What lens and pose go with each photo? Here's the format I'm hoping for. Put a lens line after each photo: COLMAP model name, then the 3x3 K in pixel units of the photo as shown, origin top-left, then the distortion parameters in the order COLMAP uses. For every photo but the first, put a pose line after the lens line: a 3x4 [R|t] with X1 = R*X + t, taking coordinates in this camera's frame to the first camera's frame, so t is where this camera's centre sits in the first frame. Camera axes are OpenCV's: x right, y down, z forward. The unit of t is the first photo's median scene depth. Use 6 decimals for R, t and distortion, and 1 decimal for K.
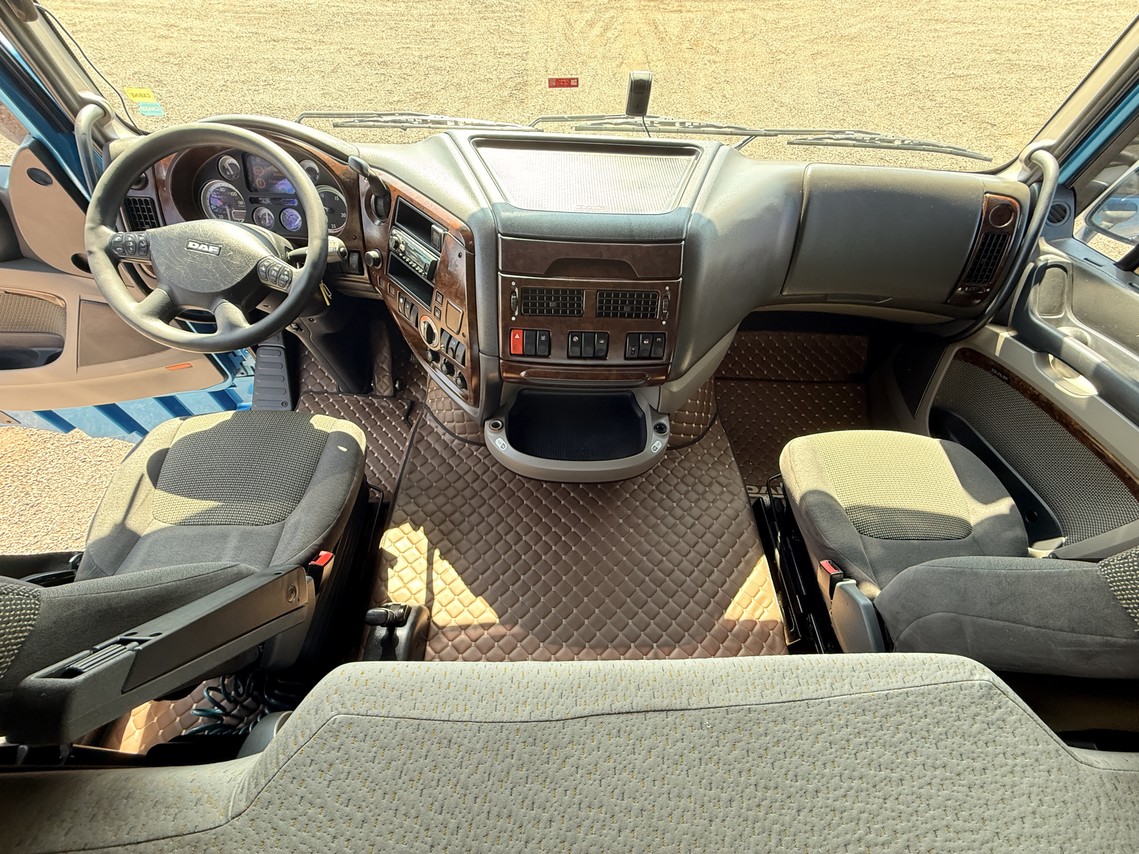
lens RADIAL K [[448.8, 0, 569.5], [0, 448.8, 427.0], [0, 0, 1]] dist [0.002965, 0.000234]
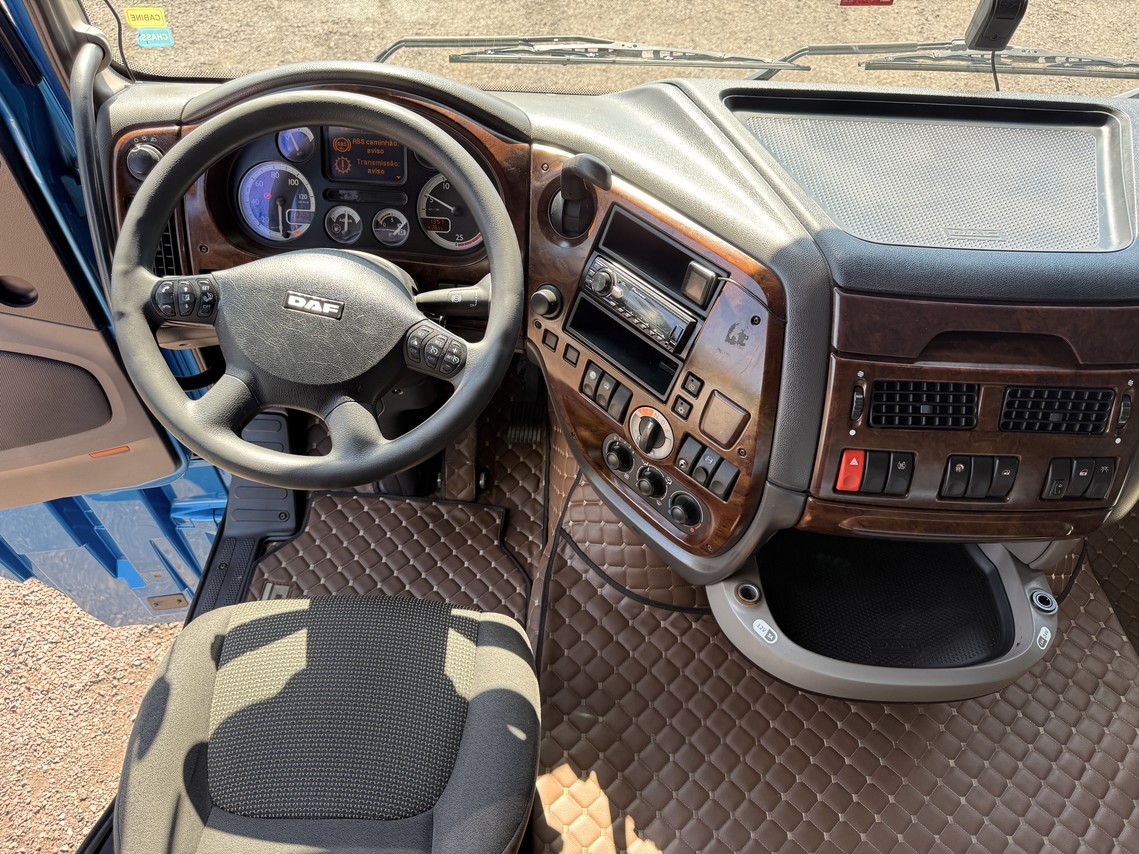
lens RADIAL K [[795.5, 0, 569.5], [0, 795.5, 427.0], [0, 0, 1]] dist [0.064073, -0.079143]
pose [[0.999940, 0.010607, -0.002874, -0.442079], [-0.010746, 0.998499, -0.053706, -0.177001], [0.002300, 0.053734, 0.998553, -0.004138]]
